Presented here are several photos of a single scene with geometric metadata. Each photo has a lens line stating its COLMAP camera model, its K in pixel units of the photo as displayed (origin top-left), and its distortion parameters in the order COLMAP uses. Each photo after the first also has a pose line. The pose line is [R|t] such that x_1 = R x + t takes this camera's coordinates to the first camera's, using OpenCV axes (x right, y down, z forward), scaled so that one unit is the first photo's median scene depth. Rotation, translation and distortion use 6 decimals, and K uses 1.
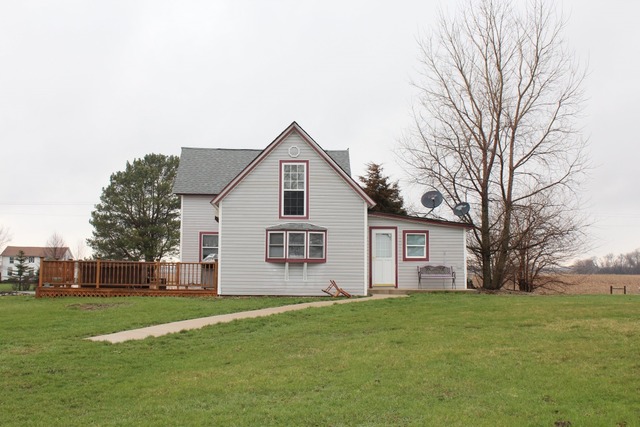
lens RADIAL K [[725.0, 0, 319.6], [0, 725.0, 214.9], [0, 0, 1]] dist [-0.014521, 0.000000]
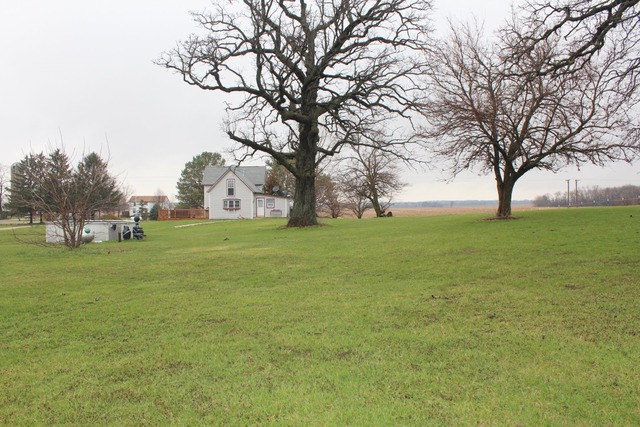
lens RADIAL K [[551.9, 0, 320.2], [0, 551.9, 212.4], [0, 0, 1]] dist [-0.122459, -0.005901]
pose [[0.998034, -0.012425, -0.061427, 0.184832], [0.017813, 0.995965, 0.087961, -0.047804], [0.060086, -0.088883, 0.994228, -0.525439]]
